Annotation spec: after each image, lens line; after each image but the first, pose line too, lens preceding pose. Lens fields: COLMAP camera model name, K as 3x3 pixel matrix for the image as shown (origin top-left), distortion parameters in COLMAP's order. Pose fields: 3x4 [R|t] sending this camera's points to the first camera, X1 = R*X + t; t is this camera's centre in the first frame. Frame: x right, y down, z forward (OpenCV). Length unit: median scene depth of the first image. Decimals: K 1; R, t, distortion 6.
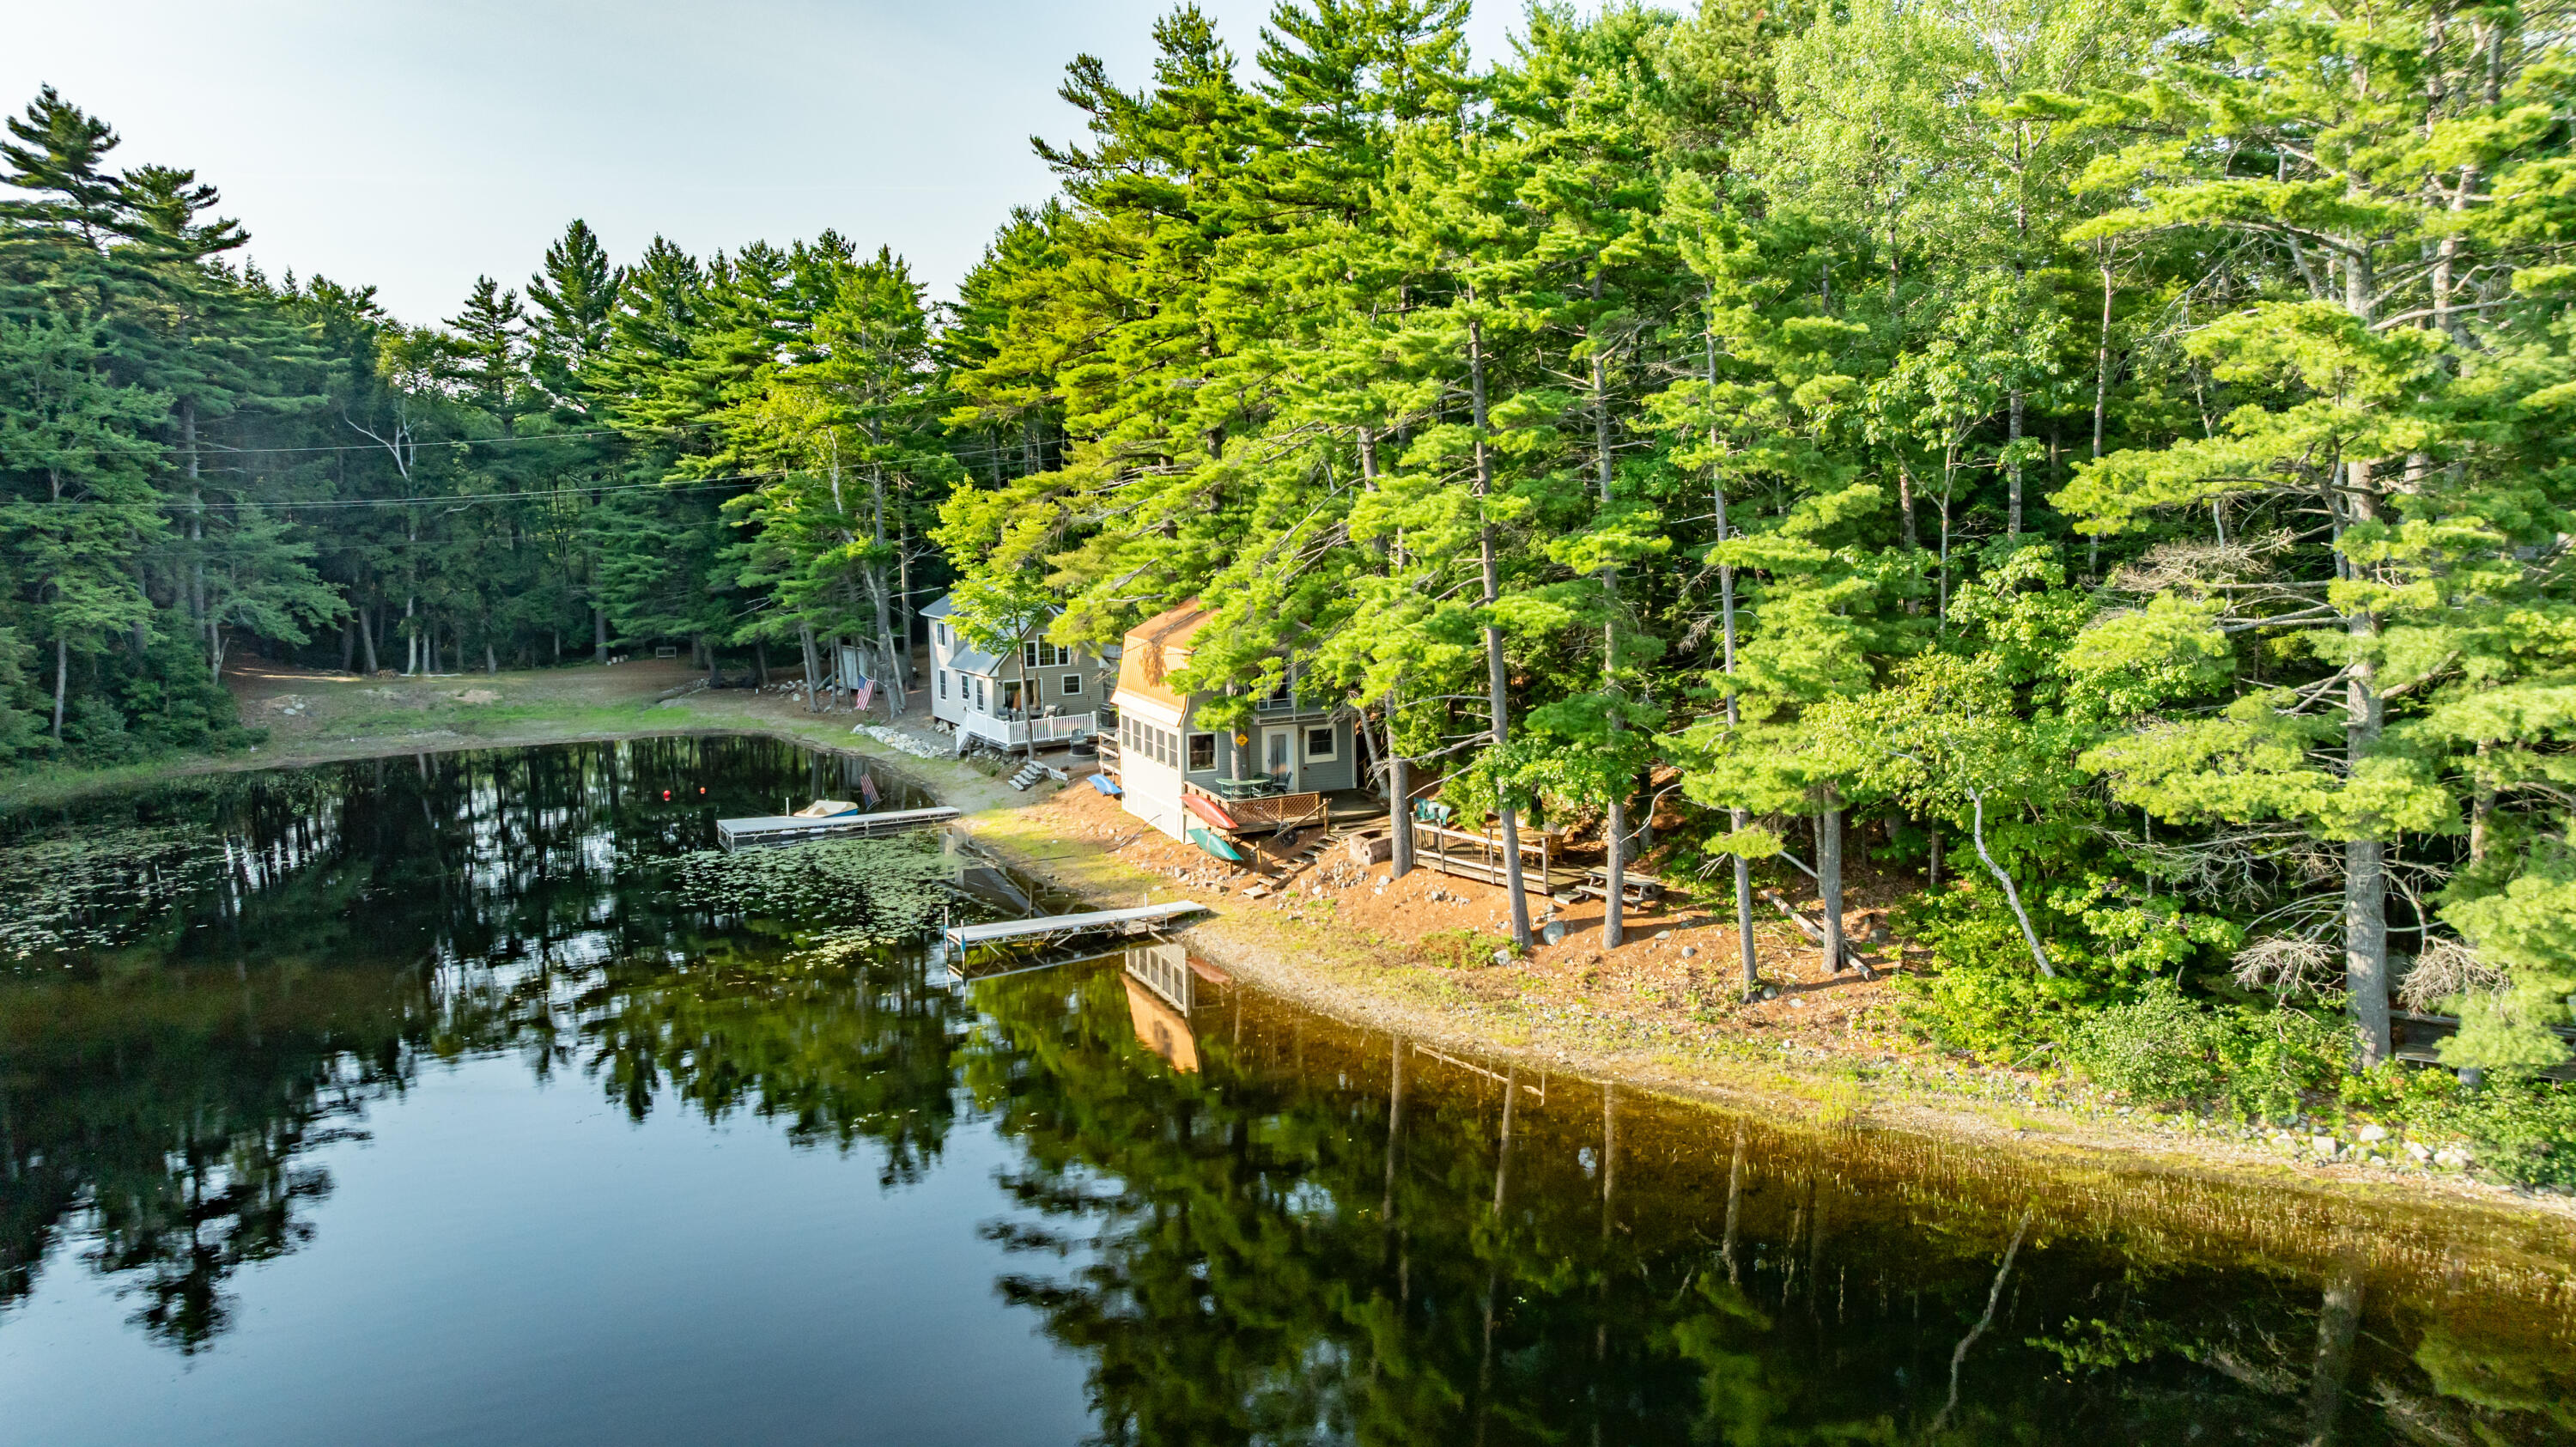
lens RADIAL K [[1889.9, 0, 1286.7], [0, 1889.9, 724.3], [0, 0, 1]] dist [0.003802, 0.003349]
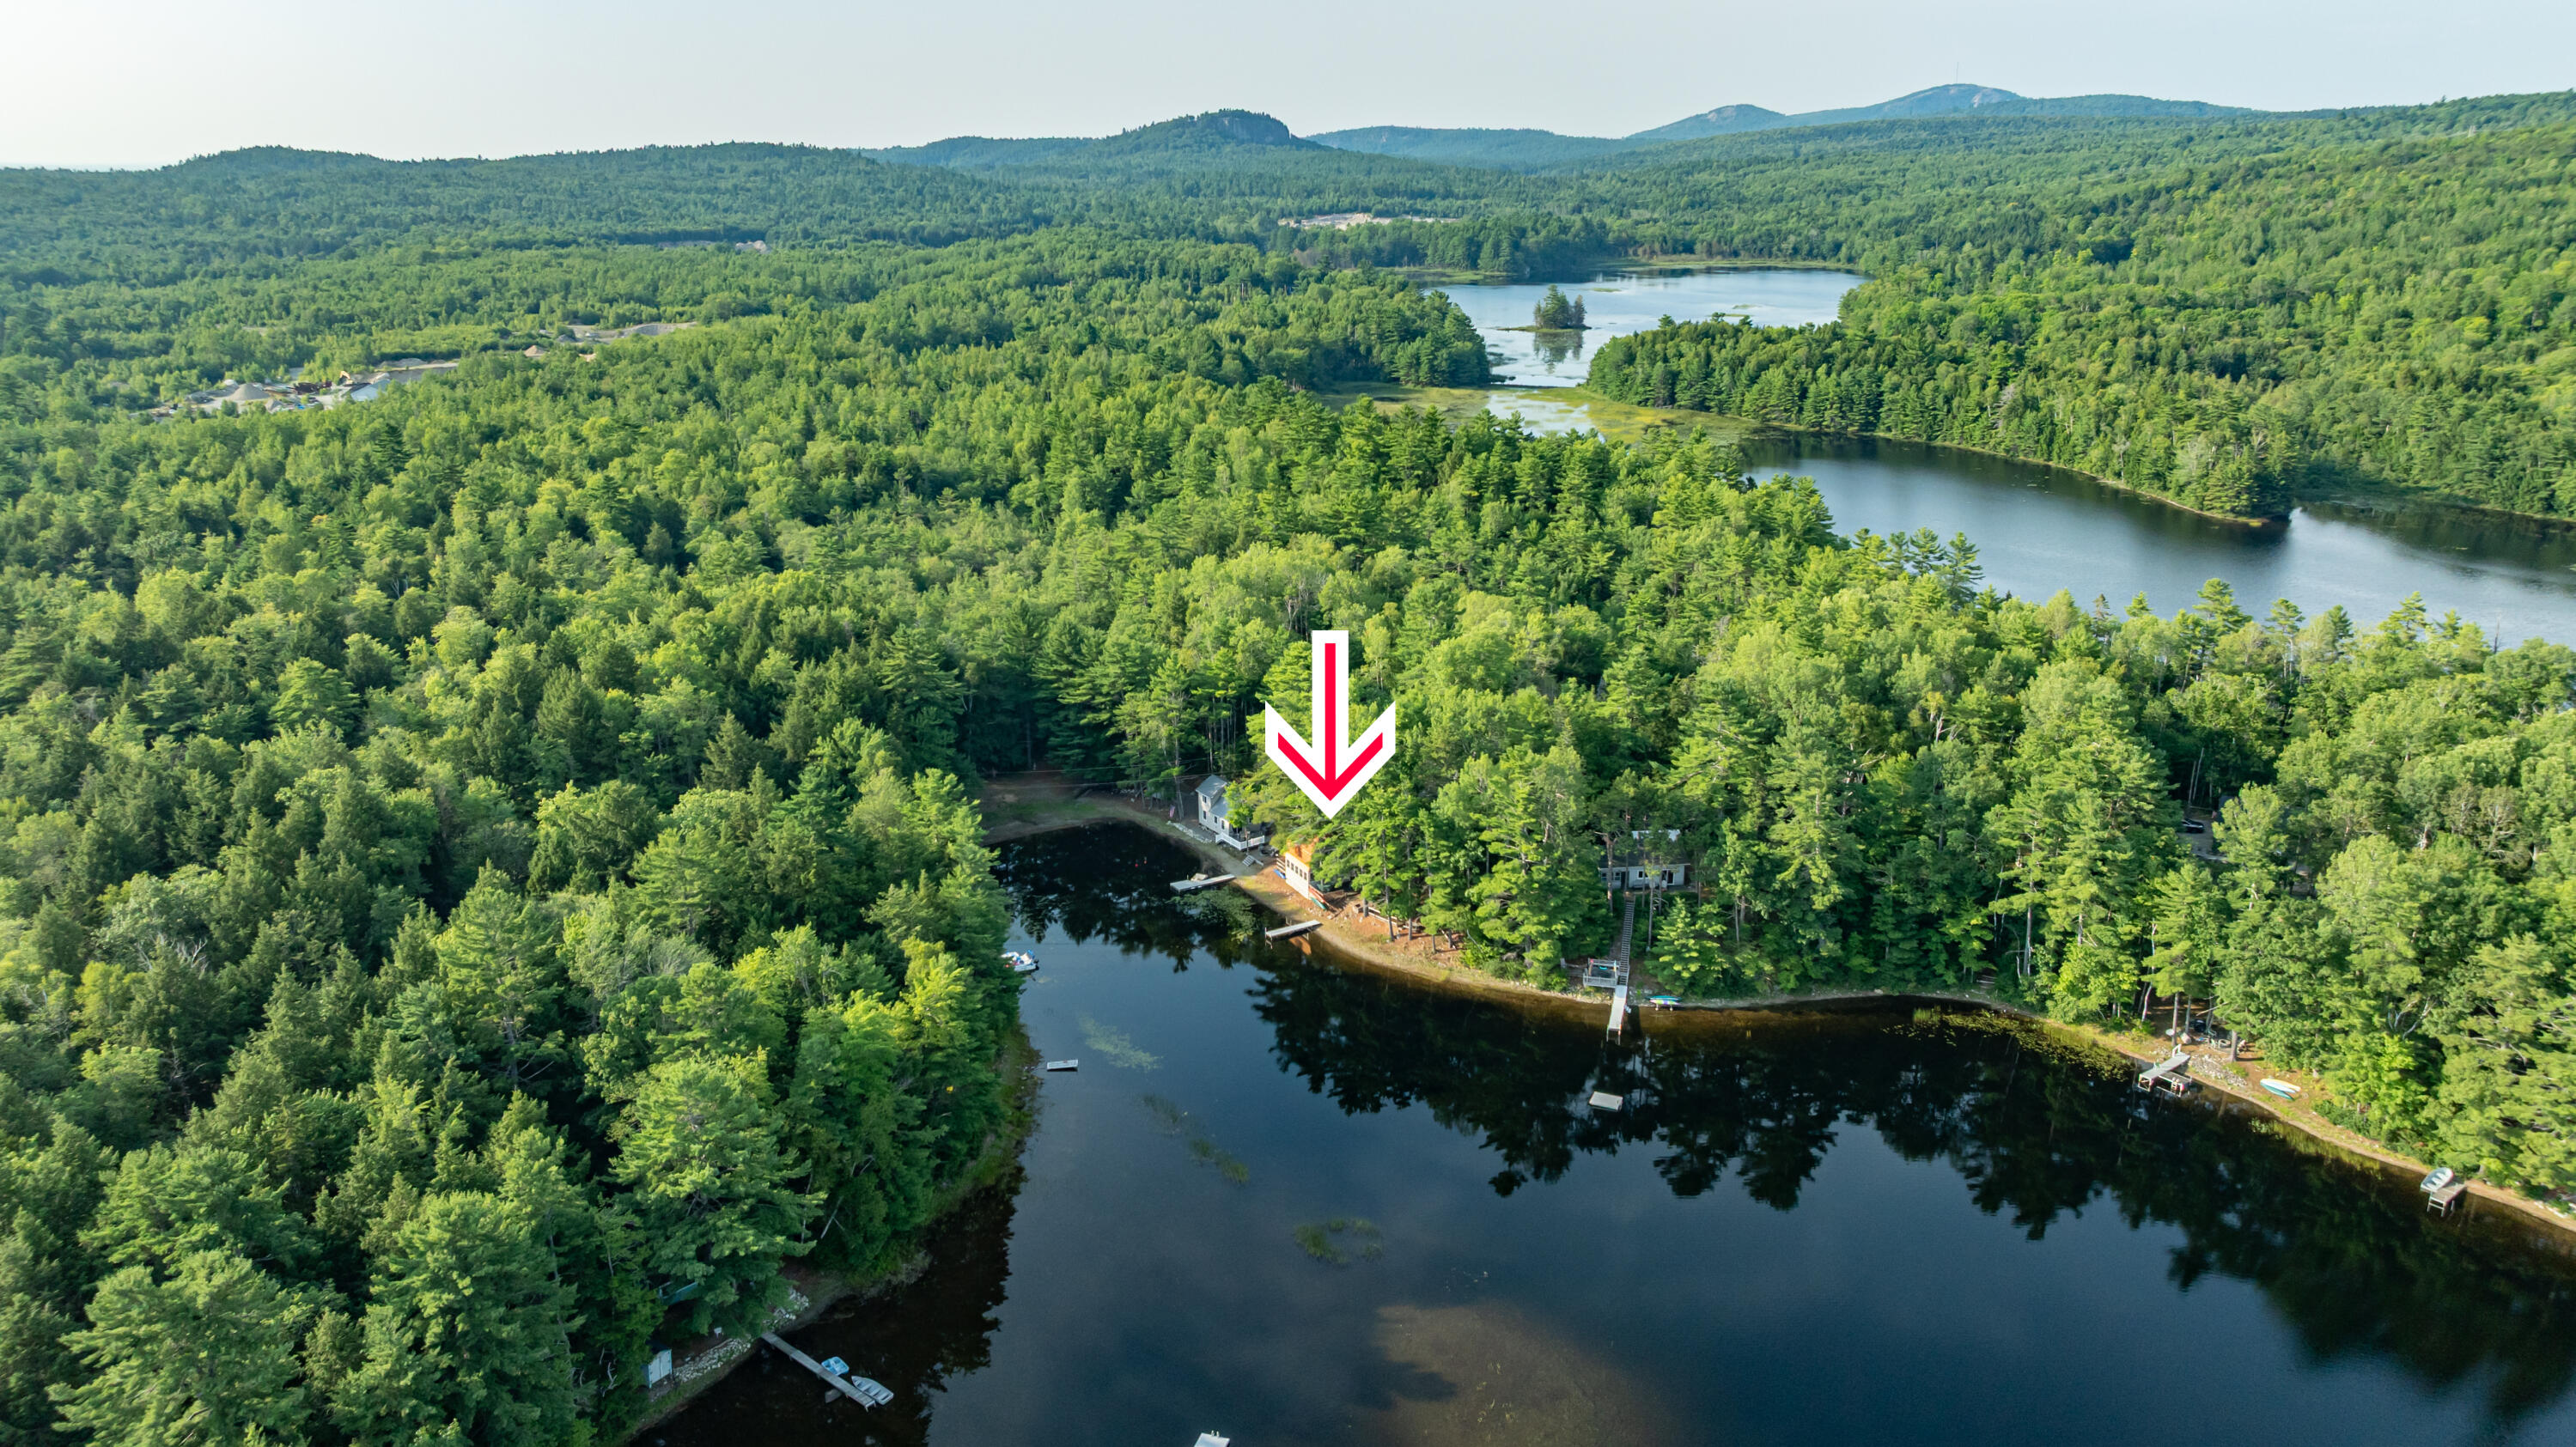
lens RADIAL K [[1889.6, 0, 1289.7], [0, 1889.6, 724.2], [0, 0, 1]] dist [0.003802, 0.003349]
pose [[0.998531, -0.005711, 0.053886, -0.422132], [-0.002464, 0.988616, 0.150438, -1.236731], [-0.054132, -0.150350, 0.987150, -3.941946]]
